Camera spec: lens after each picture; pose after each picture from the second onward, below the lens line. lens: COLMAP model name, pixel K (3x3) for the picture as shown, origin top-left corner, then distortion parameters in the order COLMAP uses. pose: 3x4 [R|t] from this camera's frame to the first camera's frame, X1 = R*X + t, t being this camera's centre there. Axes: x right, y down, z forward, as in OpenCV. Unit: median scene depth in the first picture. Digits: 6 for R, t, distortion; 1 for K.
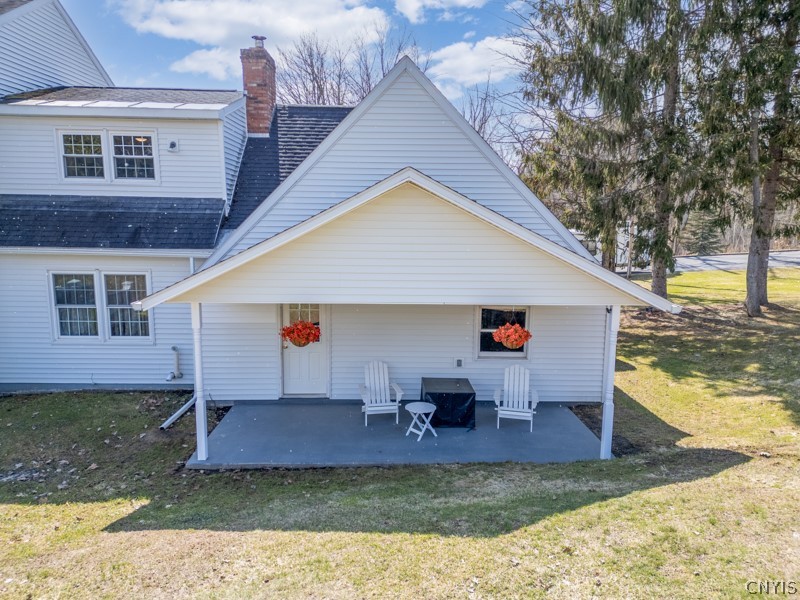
lens RADIAL K [[557.2, 0, 405.2], [0, 557.2, 298.9], [0, 0, 1]] dist [0.054182, -0.028269]
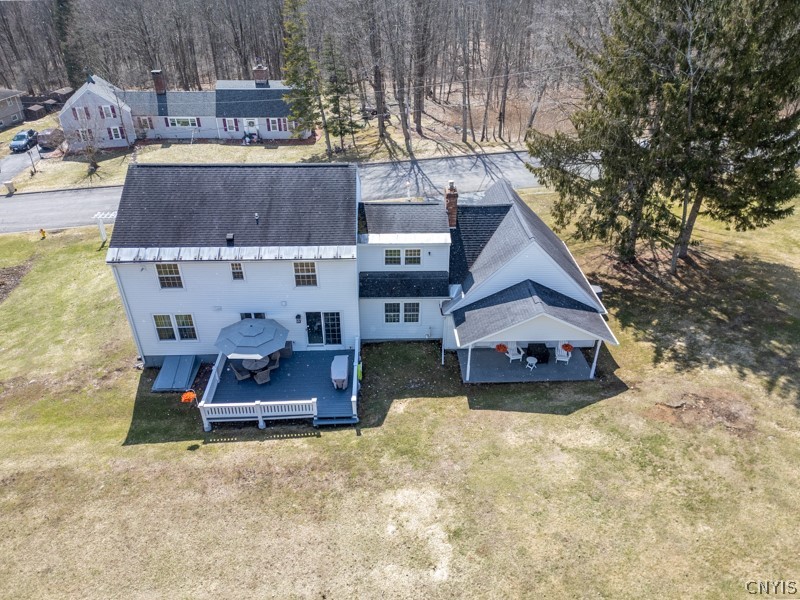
lens RADIAL K [[557.2, 0, 402.9], [0, 557.2, 298.8], [0, 0, 1]] dist [0.054182, -0.028269]
pose [[0.999745, -0.021335, 0.007381, -0.550724], [0.016583, 0.915845, 0.401189, -1.067490], [-0.015319, -0.400964, 0.915966, -1.304703]]
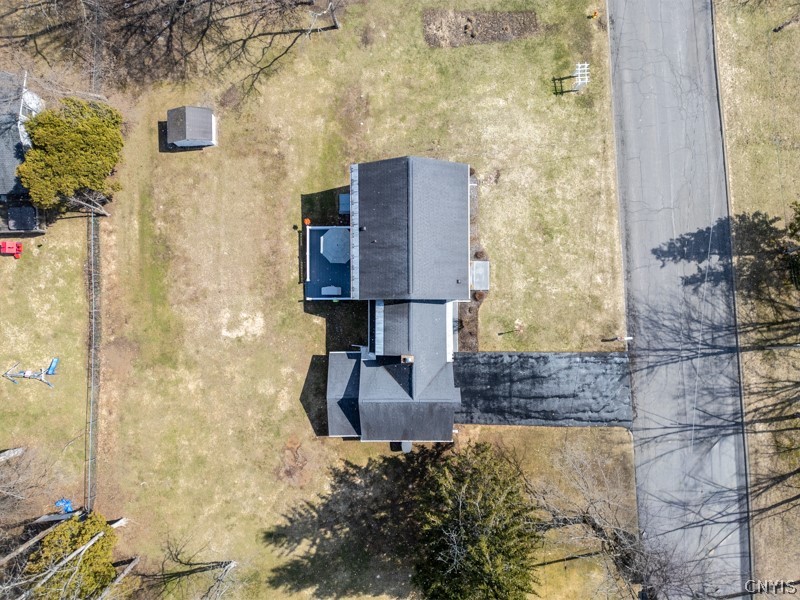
lens RADIAL K [[557.2, 0, 399.4], [0, 557.2, 299.6], [0, 0, 1]] dist [0.054182, -0.028269]
pose [[-0.018272, 0.999324, -0.031888, -0.596306], [-0.152738, 0.028730, 0.987849, -4.341855], [0.988098, 0.022920, 0.152110, 0.526090]]
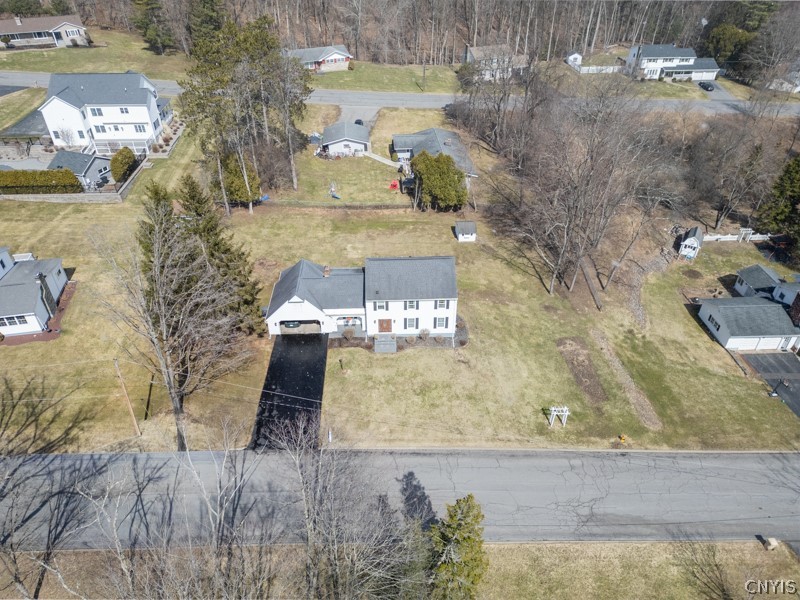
lens RADIAL K [[557.2, 0, 397.7], [0, 557.2, 298.7], [0, 0, 1]] dist [0.054182, -0.028269]
pose [[-0.999818, -0.006322, -0.018025, -0.973136], [-0.017245, 0.704532, 0.709462, -4.589405], [0.008214, 0.709644, -0.704513, 5.728247]]
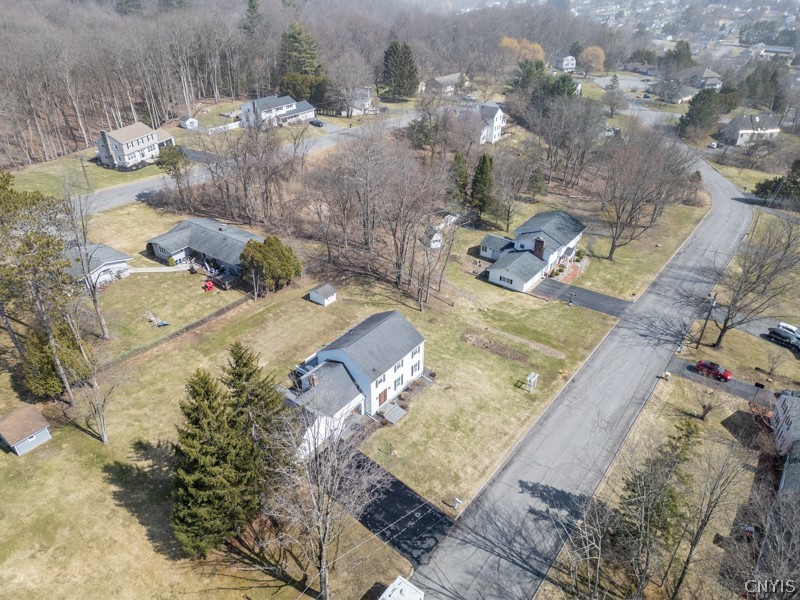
lens RADIAL K [[557.2, 0, 400.4], [0, 557.2, 297.3], [0, 0, 1]] dist [0.054182, -0.028269]
pose [[-0.634001, 0.393100, -0.665969, 2.661076], [-0.139149, 0.789125, 0.598264, -4.747255], [0.760710, 0.471969, -0.445607, 4.079495]]
